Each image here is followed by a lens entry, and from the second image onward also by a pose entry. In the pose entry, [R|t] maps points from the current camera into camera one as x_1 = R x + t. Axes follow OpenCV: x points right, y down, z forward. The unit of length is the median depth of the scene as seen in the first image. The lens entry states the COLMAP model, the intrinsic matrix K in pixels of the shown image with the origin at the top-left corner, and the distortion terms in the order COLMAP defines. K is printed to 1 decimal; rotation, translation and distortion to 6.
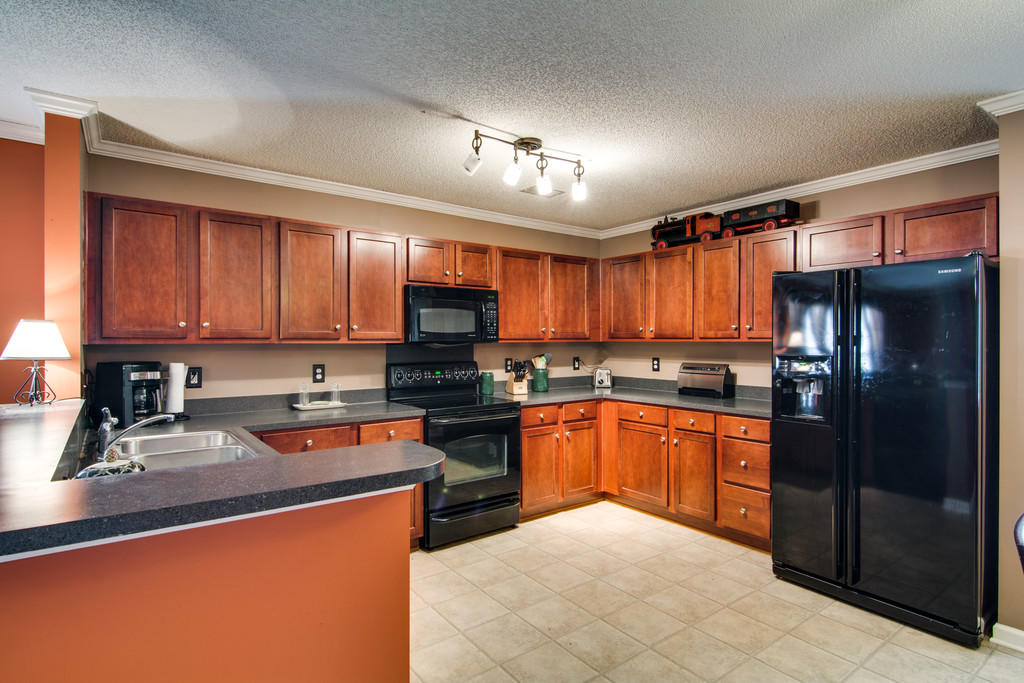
lens RADIAL K [[525.1, 0, 515.7], [0, 525.1, 341.6], [0, 0, 1]] dist [0.013098, -0.002551]
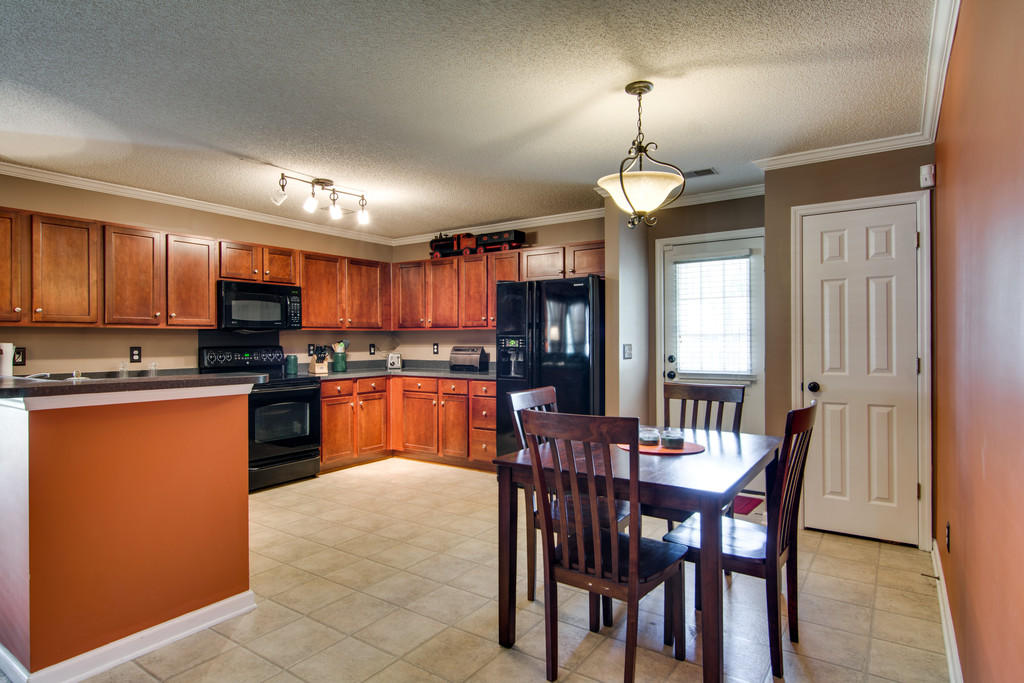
lens RADIAL K [[562.9, 0, 518.8], [0, 562.9, 342.1], [0, 0, 1]] dist [-0.000546, -0.008481]
pose [[0.946661, -0.003529, 0.322213, 0.026895], [0.002948, 0.999993, 0.002291, 0.032893], [-0.322218, -0.001219, 0.946665, -0.451650]]
